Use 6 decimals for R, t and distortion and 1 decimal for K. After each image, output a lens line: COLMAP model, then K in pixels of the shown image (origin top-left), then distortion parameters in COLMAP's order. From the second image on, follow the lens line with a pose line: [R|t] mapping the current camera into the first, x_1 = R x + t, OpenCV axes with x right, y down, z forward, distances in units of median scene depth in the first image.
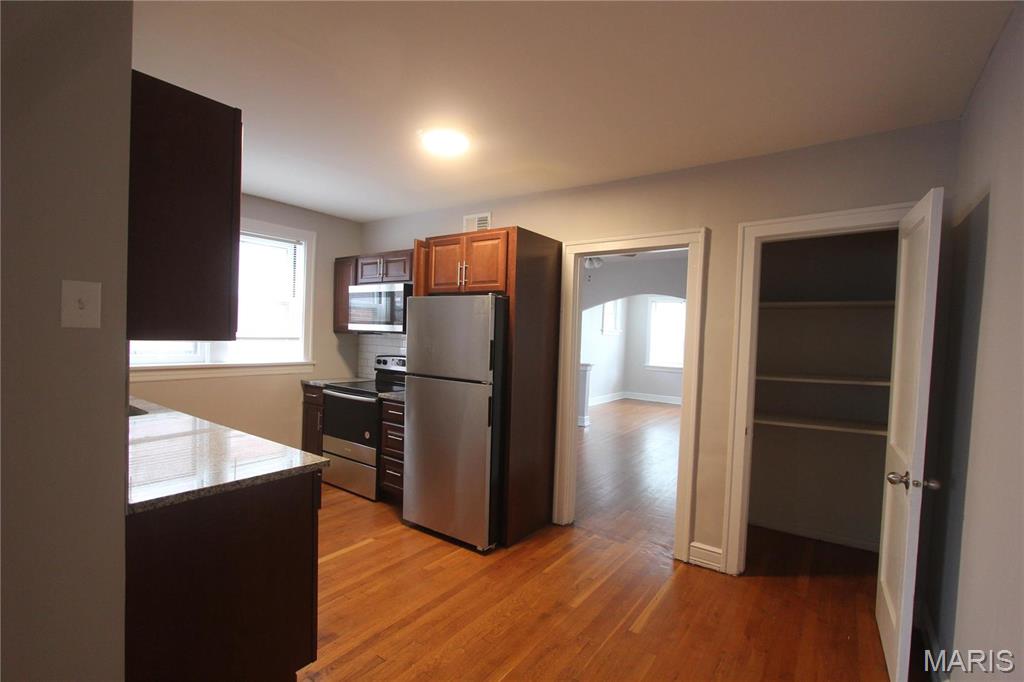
lens RADIAL K [[472.8, 0, 505.8], [0, 472.8, 342.9], [0, 0, 1]] dist [-0.012525, -0.000449]
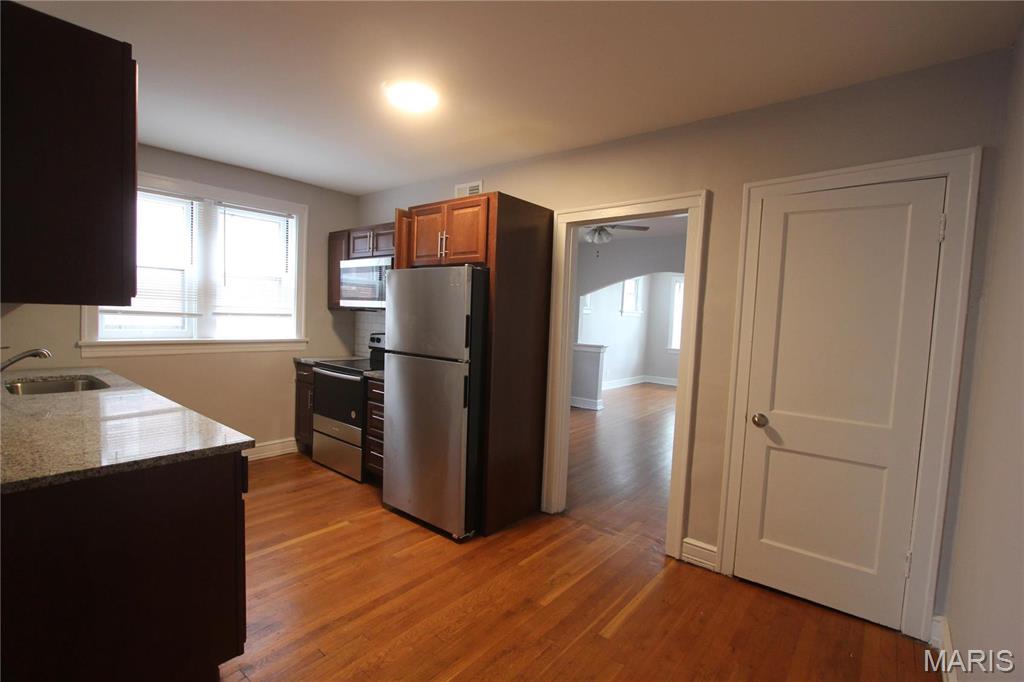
lens RADIAL K [[472.8, 0, 505.8], [0, 472.8, 342.9], [0, 0, 1]] dist [-0.012525, -0.000449]
pose [[0.997819, 0.010128, -0.065224, 0.098907], [-0.007743, 0.999296, 0.036717, 0.012761], [0.065550, -0.036132, 0.997195, 0.075051]]
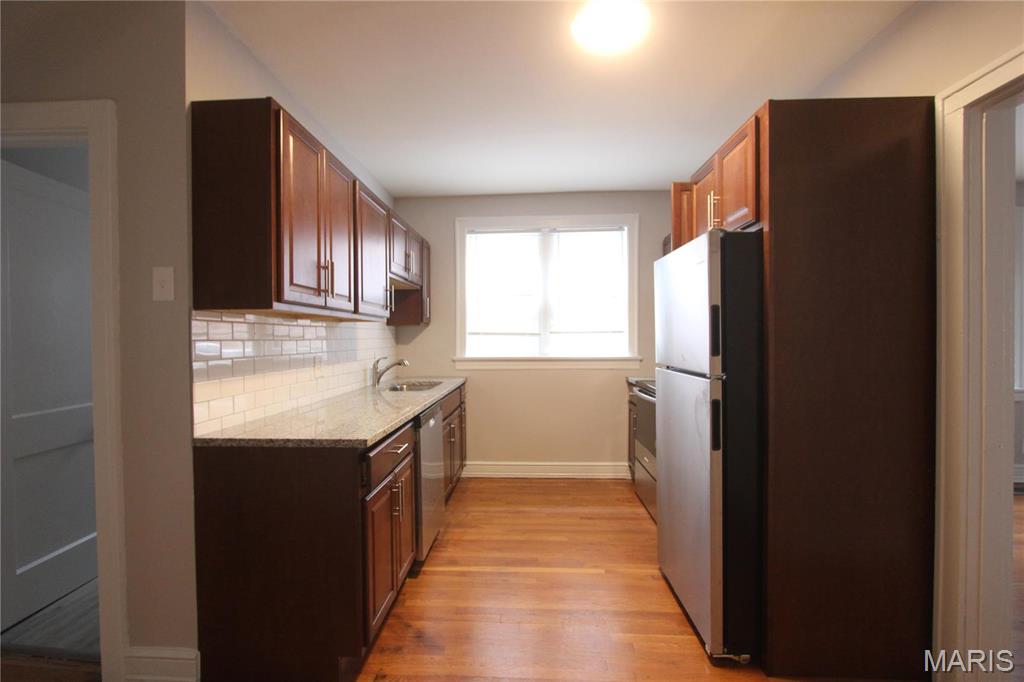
lens RADIAL K [[472.8, 0, 505.8], [0, 472.8, 342.9], [0, 0, 1]] dist [-0.012525, -0.000449]
pose [[0.541204, -0.027832, -0.840431, 0.307755], [0.007008, 0.999567, -0.028589, 0.053667], [0.840862, 0.009582, 0.541165, 0.427854]]
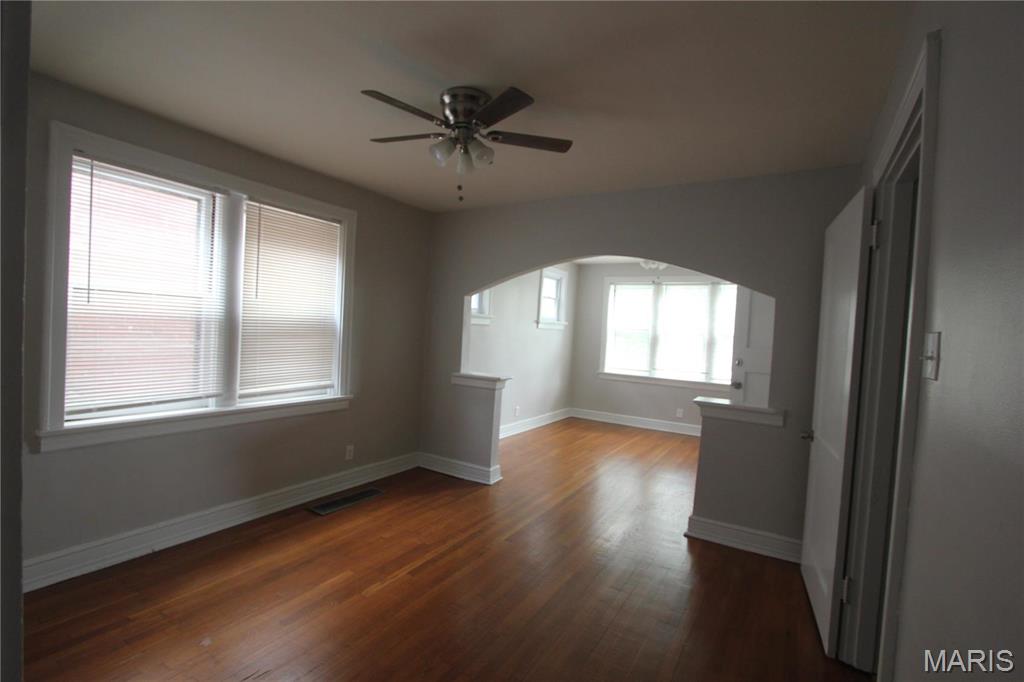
lens RADIAL K [[472.8, 0, 505.8], [0, 472.8, 342.9], [0, 0, 1]] dist [-0.012525, -0.000449]
pose [[0.996663, 0.017247, 0.079784, 0.318835], [-0.018426, 0.999731, 0.014068, -0.015172], [-0.079520, -0.015491, 0.996713, 0.981849]]
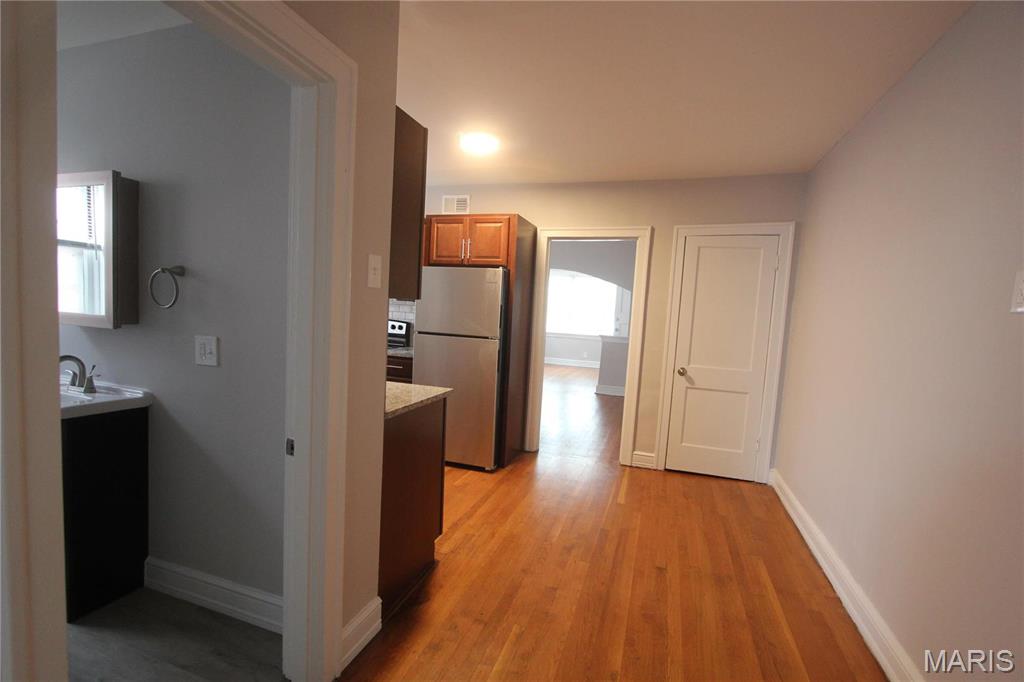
lens RADIAL K [[472.8, 0, 505.8], [0, 472.8, 342.9], [0, 0, 1]] dist [-0.012525, -0.000449]
pose [[0.954261, -0.003728, 0.298950, -0.371163], [-0.015775, 0.997901, 0.062801, 0.015638], [-0.298557, -0.064644, 0.952200, -0.197560]]
